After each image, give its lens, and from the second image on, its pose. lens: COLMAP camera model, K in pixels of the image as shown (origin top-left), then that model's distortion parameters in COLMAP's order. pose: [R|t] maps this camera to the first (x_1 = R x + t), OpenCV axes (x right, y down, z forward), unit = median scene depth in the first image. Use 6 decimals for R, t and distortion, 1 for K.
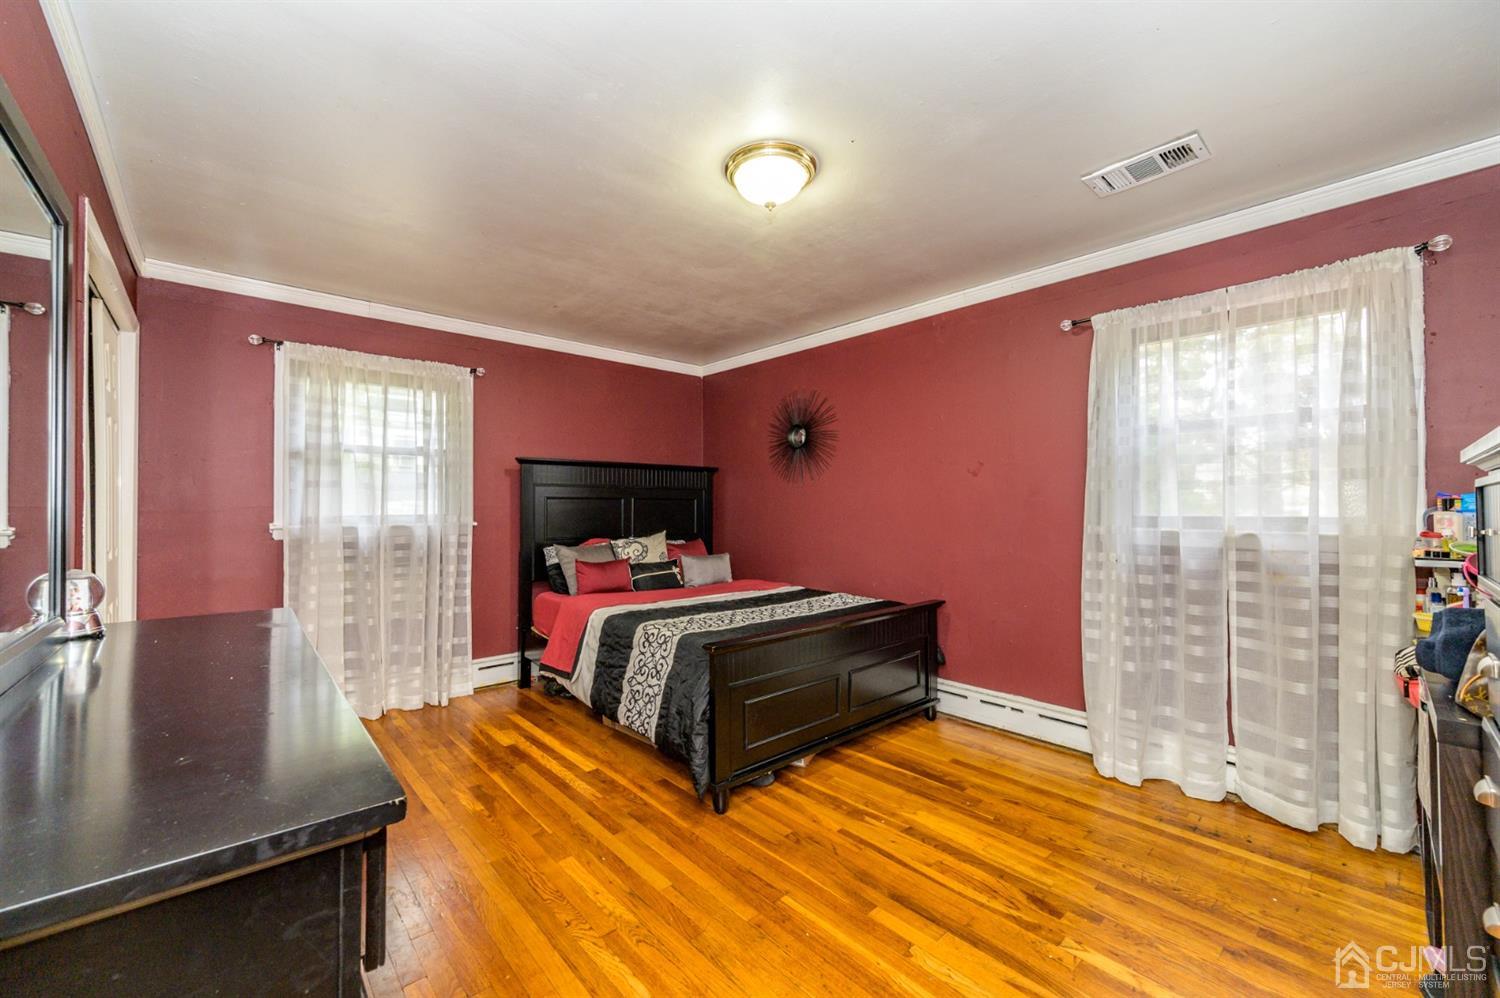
lens RADIAL K [[589.9, 0, 750.0], [0, 589.9, 499.0], [0, 0, 1]] dist [-0.000245, -0.000202]
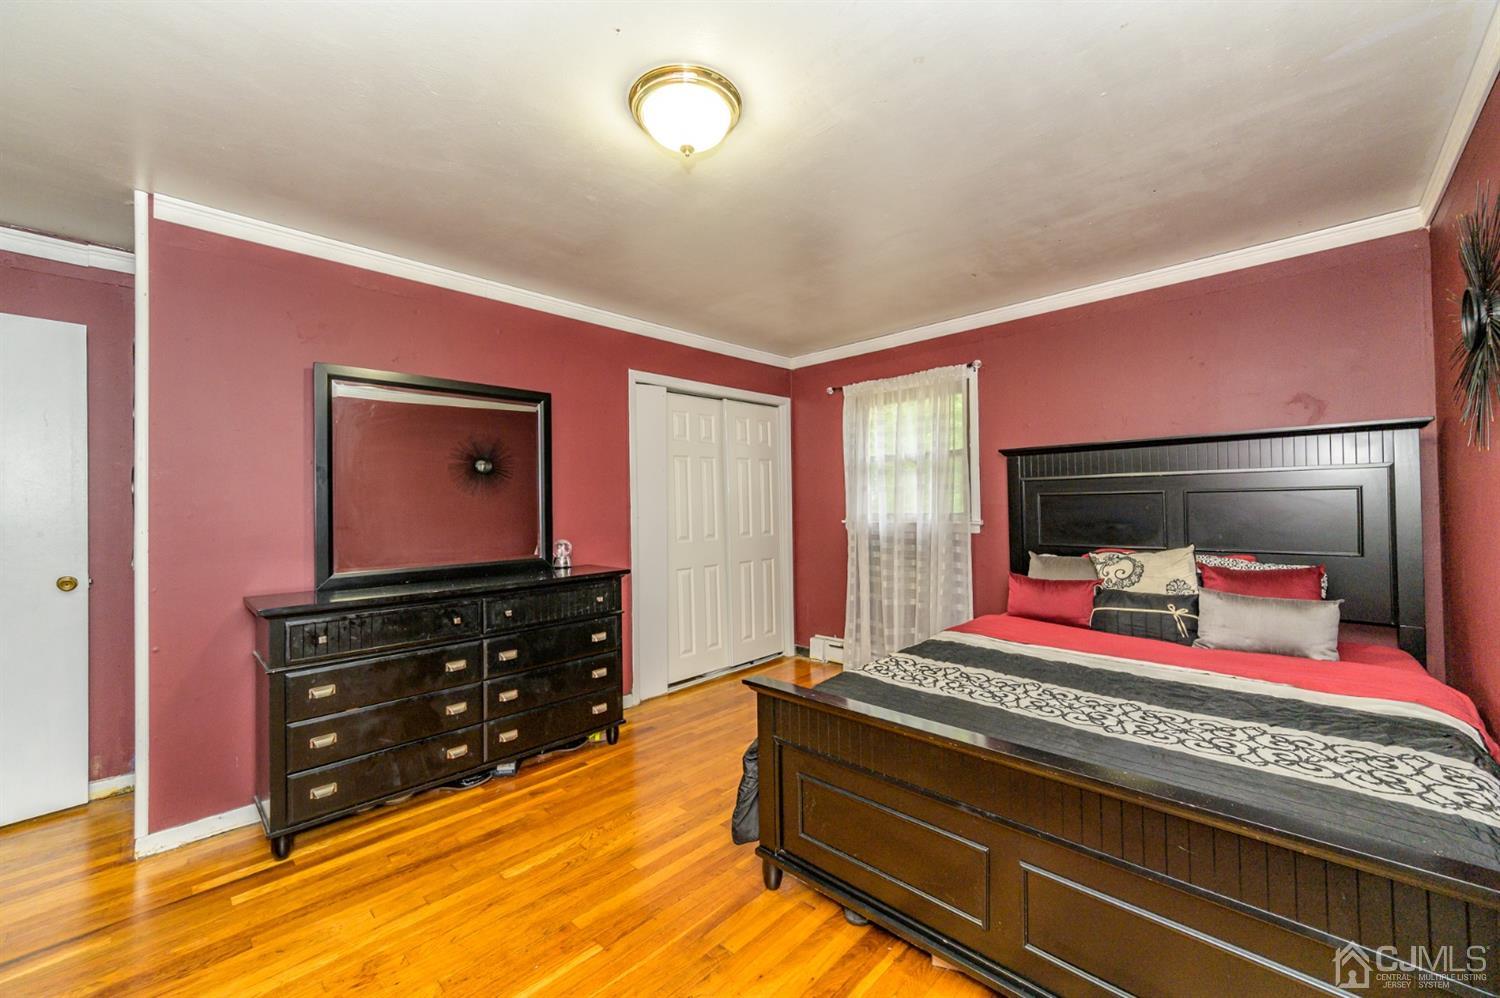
lens RADIAL K [[589.9, 0, 750.0], [0, 589.9, 499.0], [0, 0, 1]] dist [-0.000245, -0.000202]
pose [[0.082345, -0.008866, -0.996564, 0.468998], [0.027819, 0.999591, -0.006595, -0.001895], [0.996216, -0.027181, 0.082558, 0.559814]]
